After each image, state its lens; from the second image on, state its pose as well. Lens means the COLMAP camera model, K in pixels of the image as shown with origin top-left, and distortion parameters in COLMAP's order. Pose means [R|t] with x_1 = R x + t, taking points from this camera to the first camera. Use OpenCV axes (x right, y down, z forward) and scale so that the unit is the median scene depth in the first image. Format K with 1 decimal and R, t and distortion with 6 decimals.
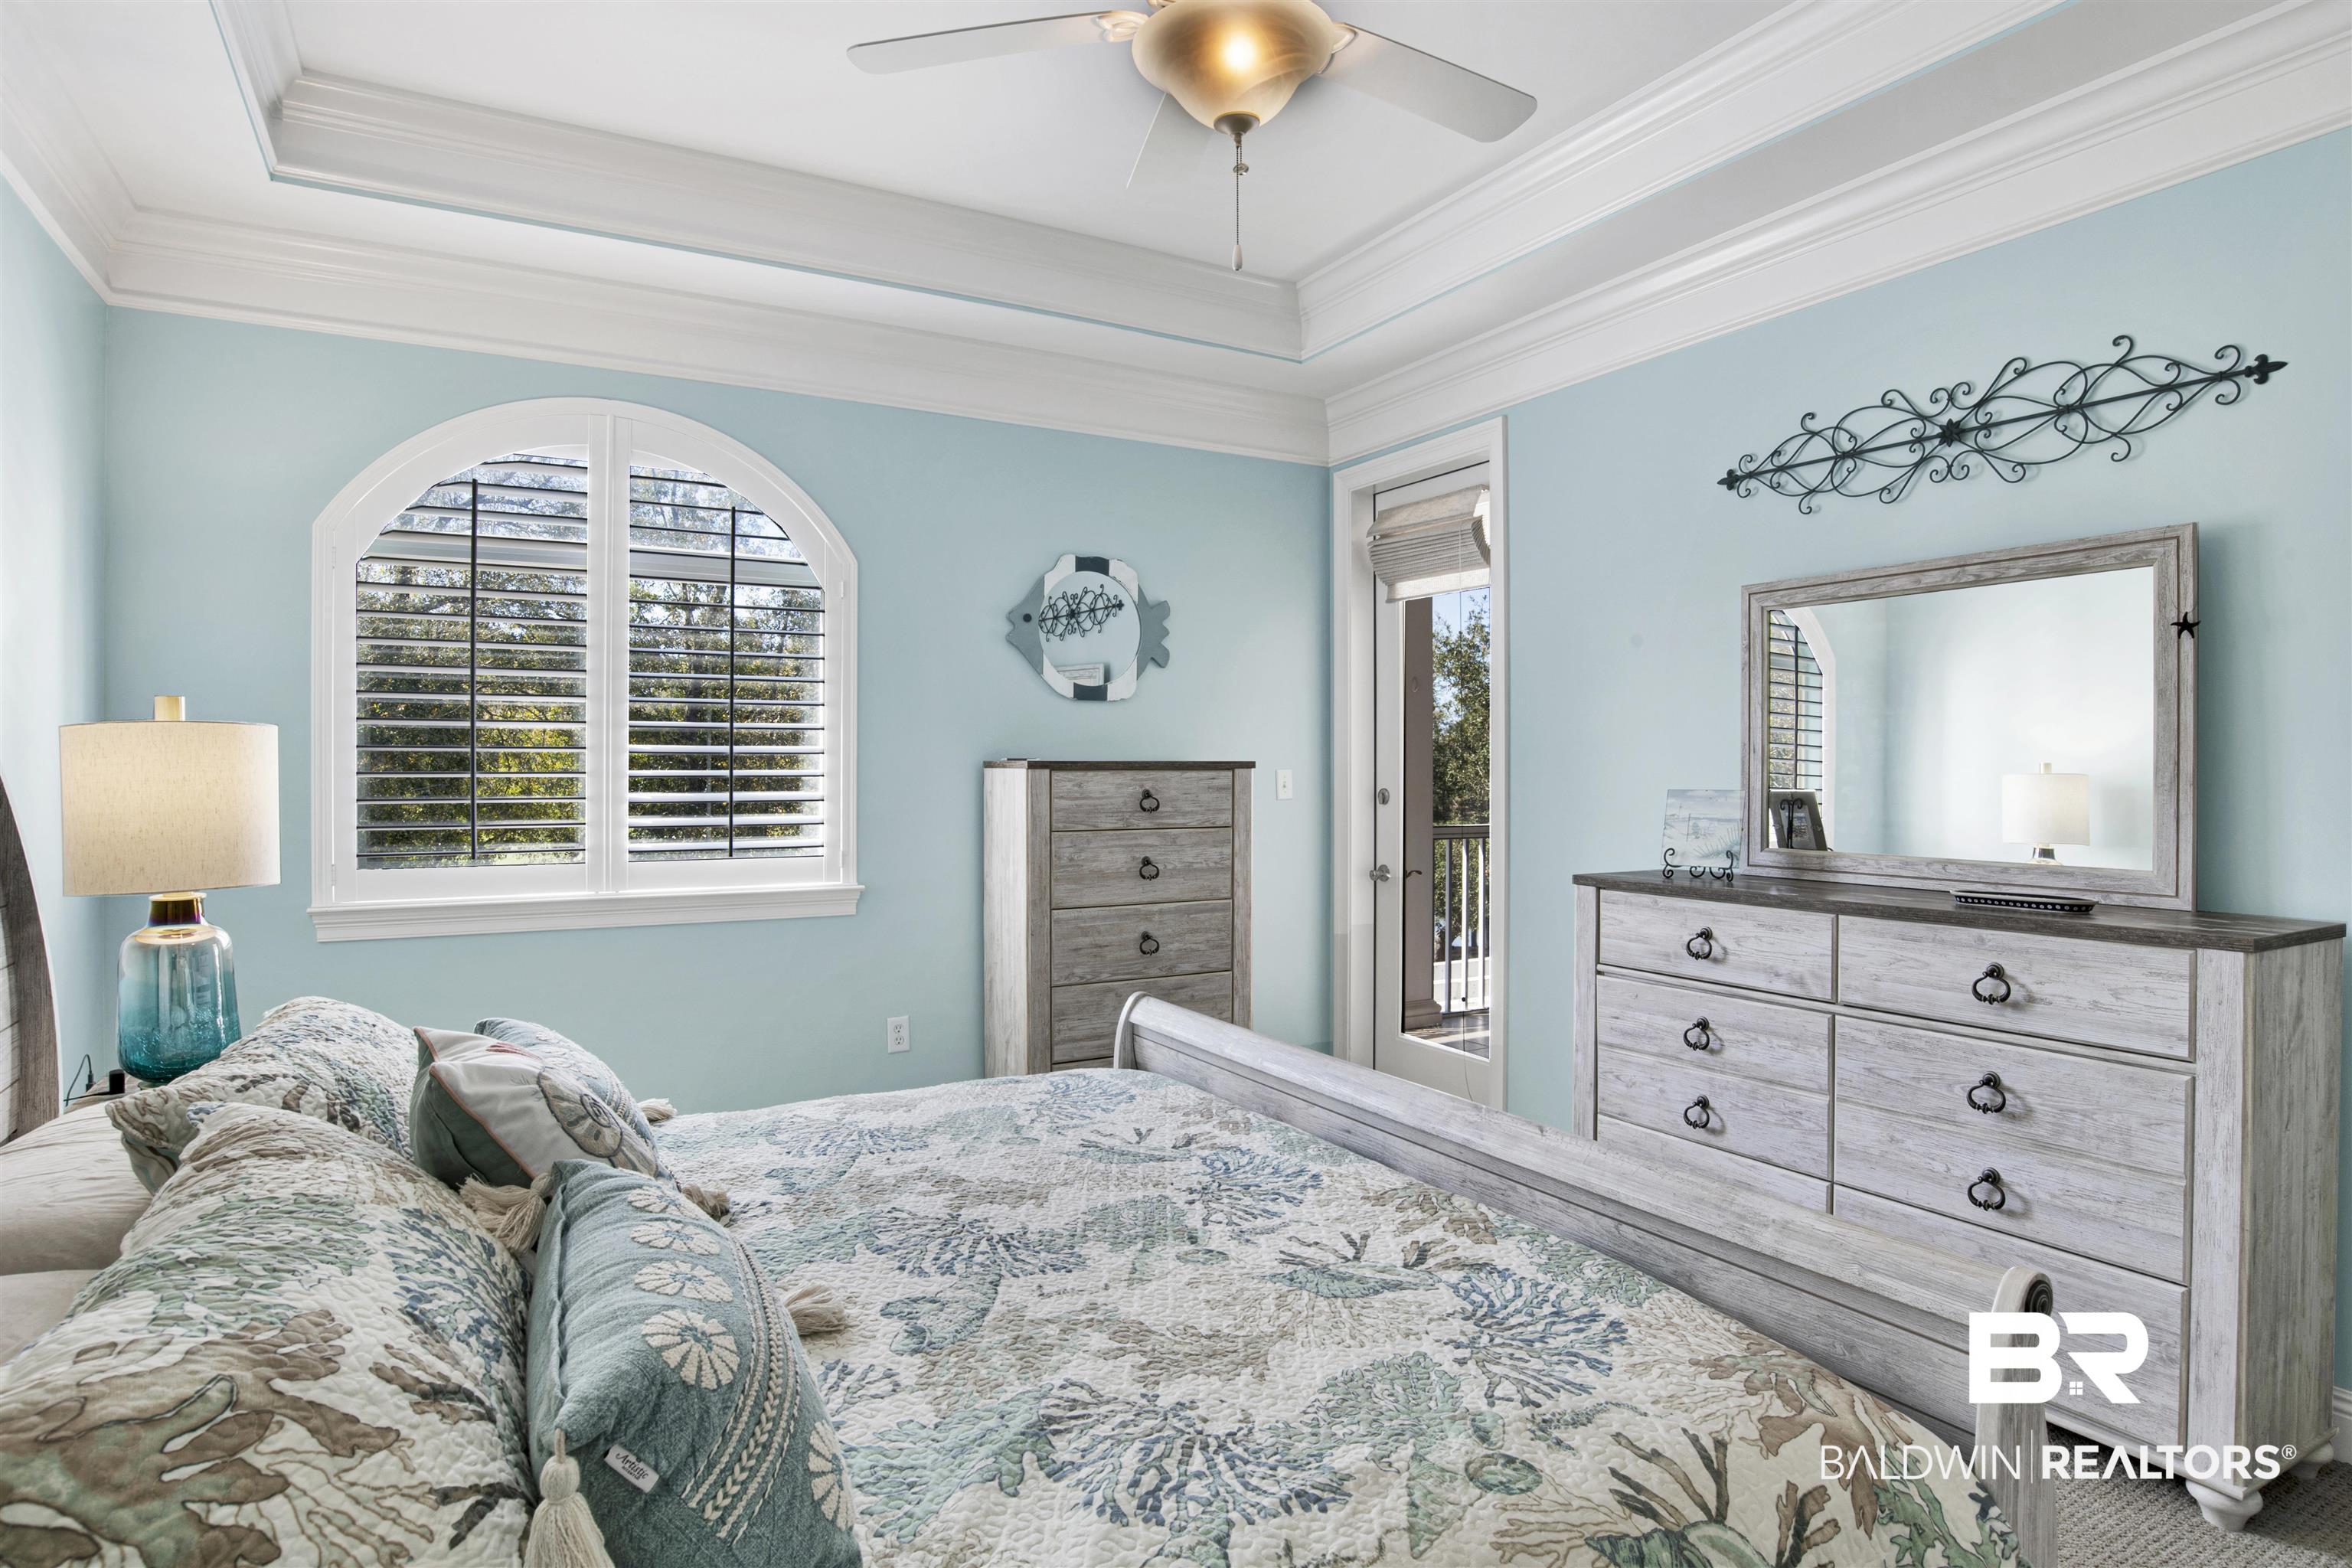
lens RADIAL K [[1249.2, 0, 1183.4], [0, 1249.2, 772.7], [0, 0, 1]] dist [-0.067403, 0.020111]
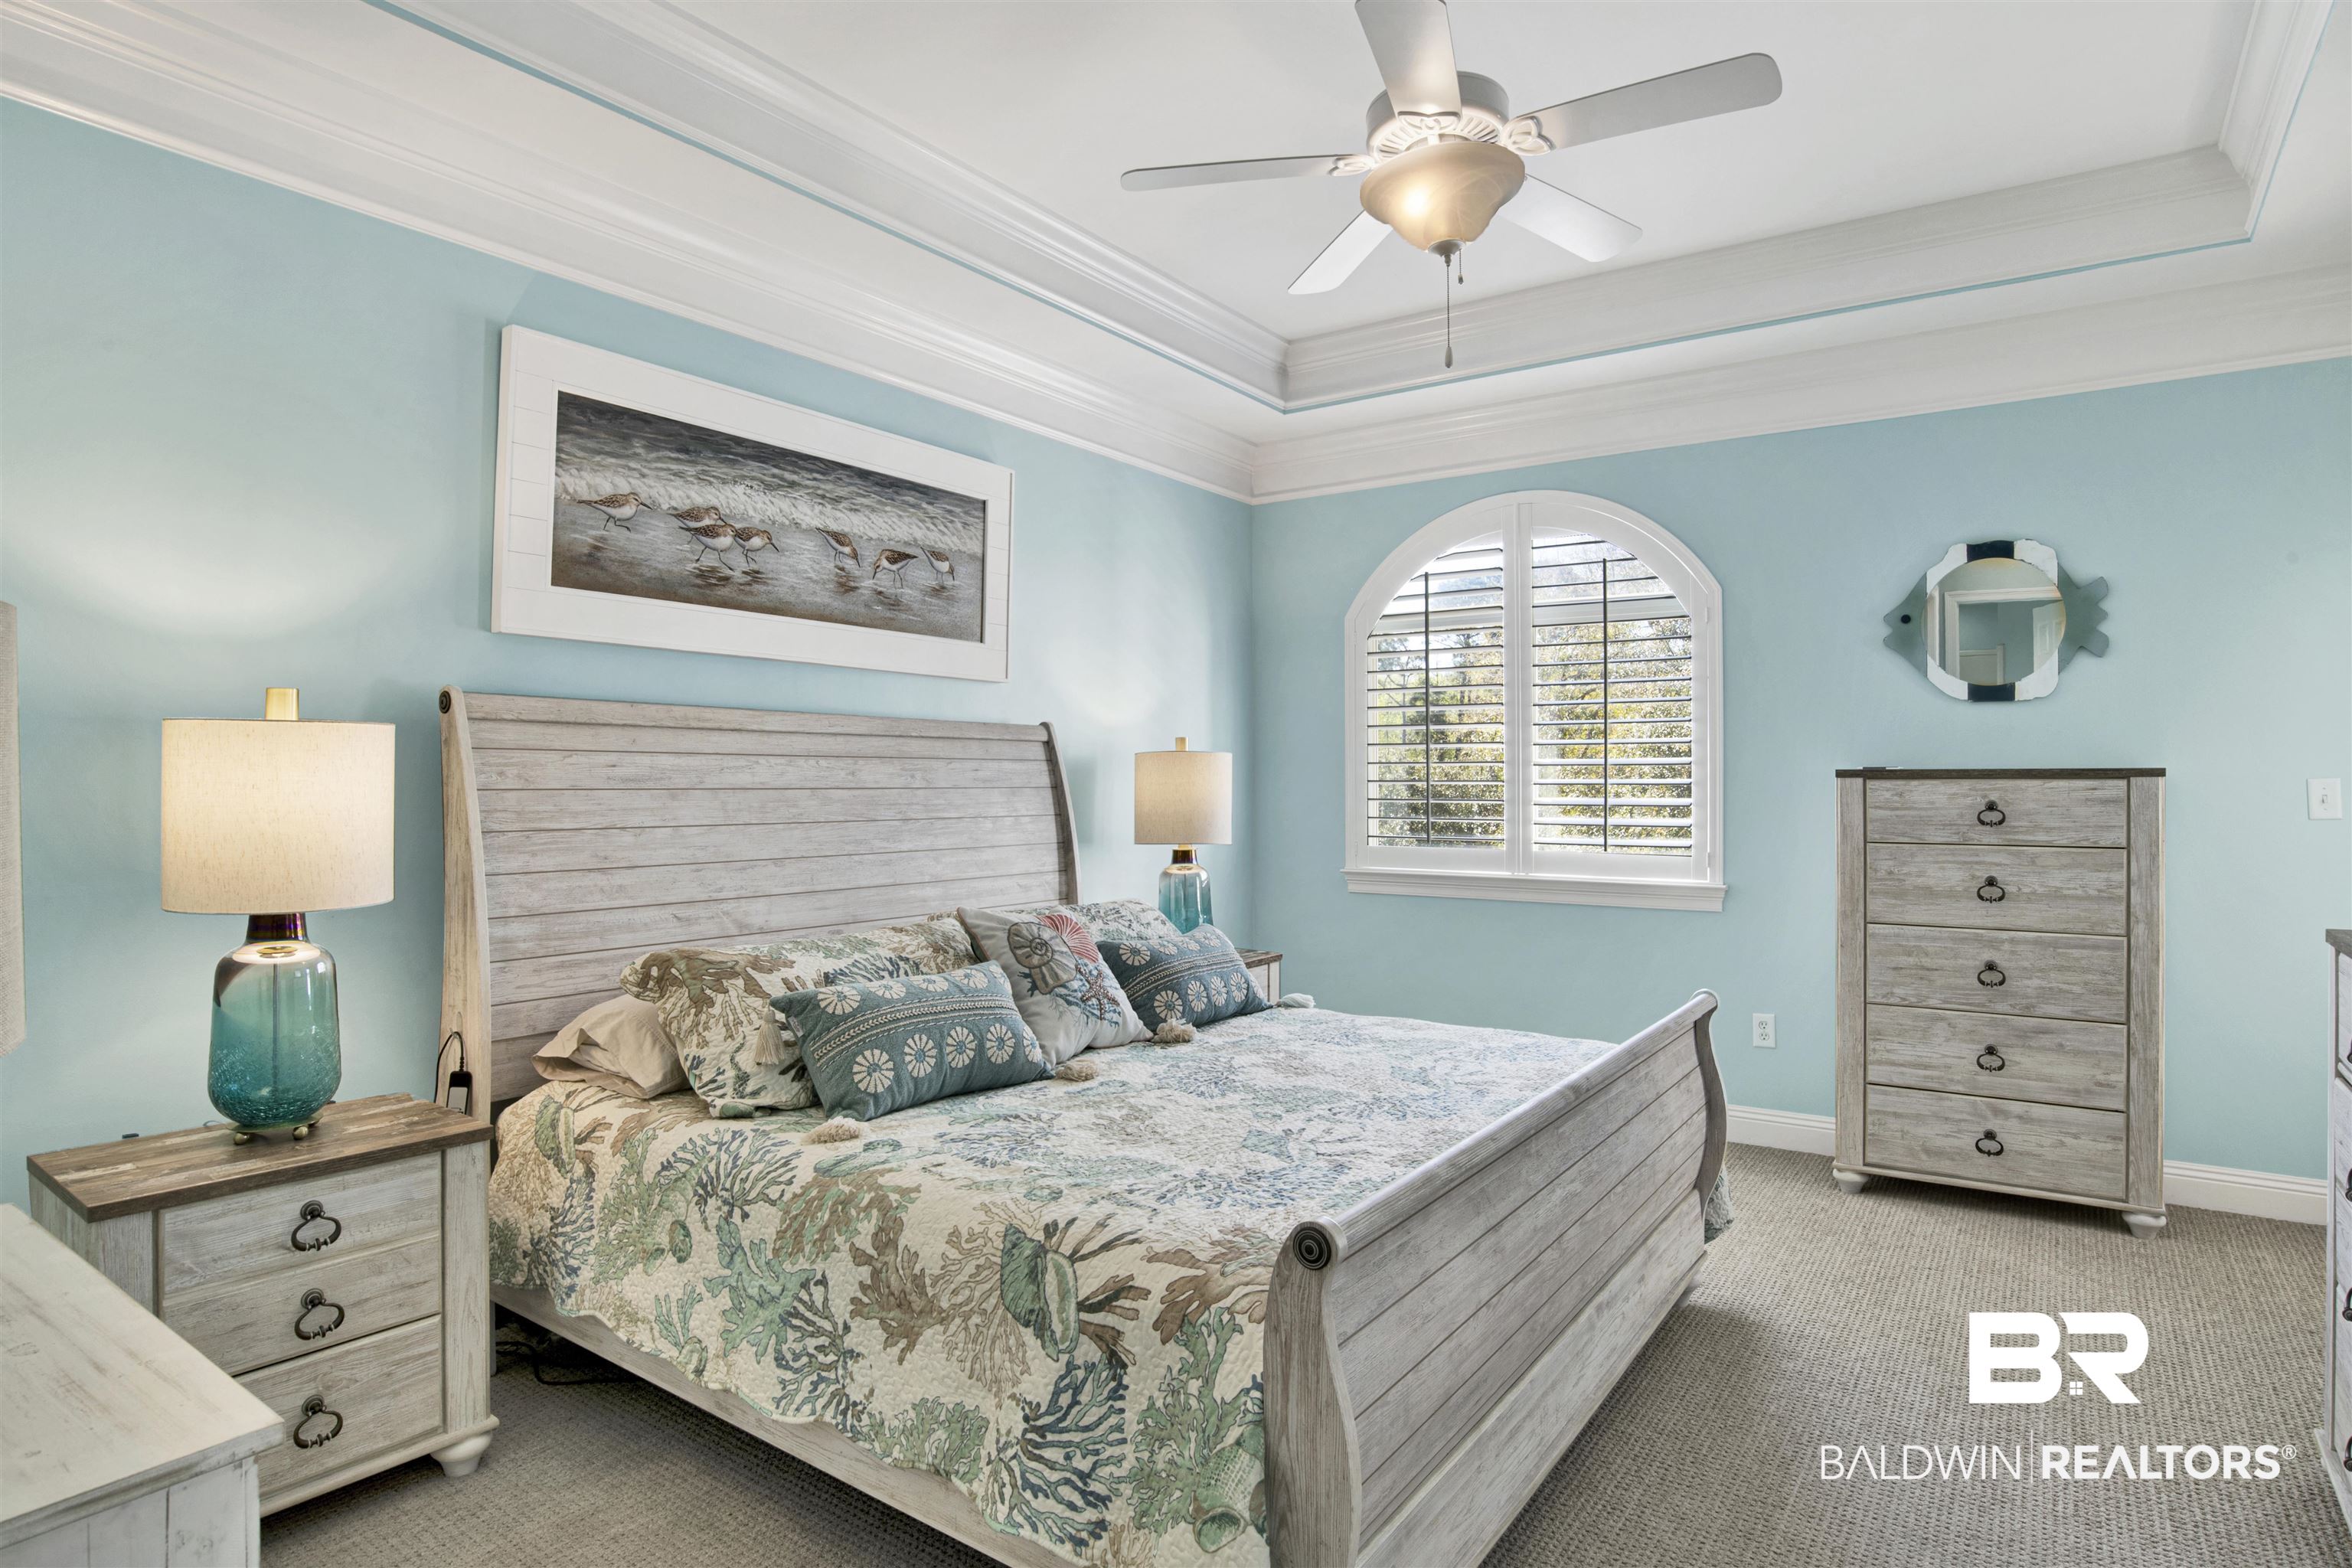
lens RADIAL K [[1249.2, 0, 1211.4], [0, 1249.2, 761.2], [0, 0, 1]] dist [-0.067403, 0.020111]
pose [[0.446762, -0.012533, -0.894565, 0.505242], [-0.004073, 0.999863, -0.016043, 0.001621], [0.894643, 0.010811, 0.446650, 0.116695]]
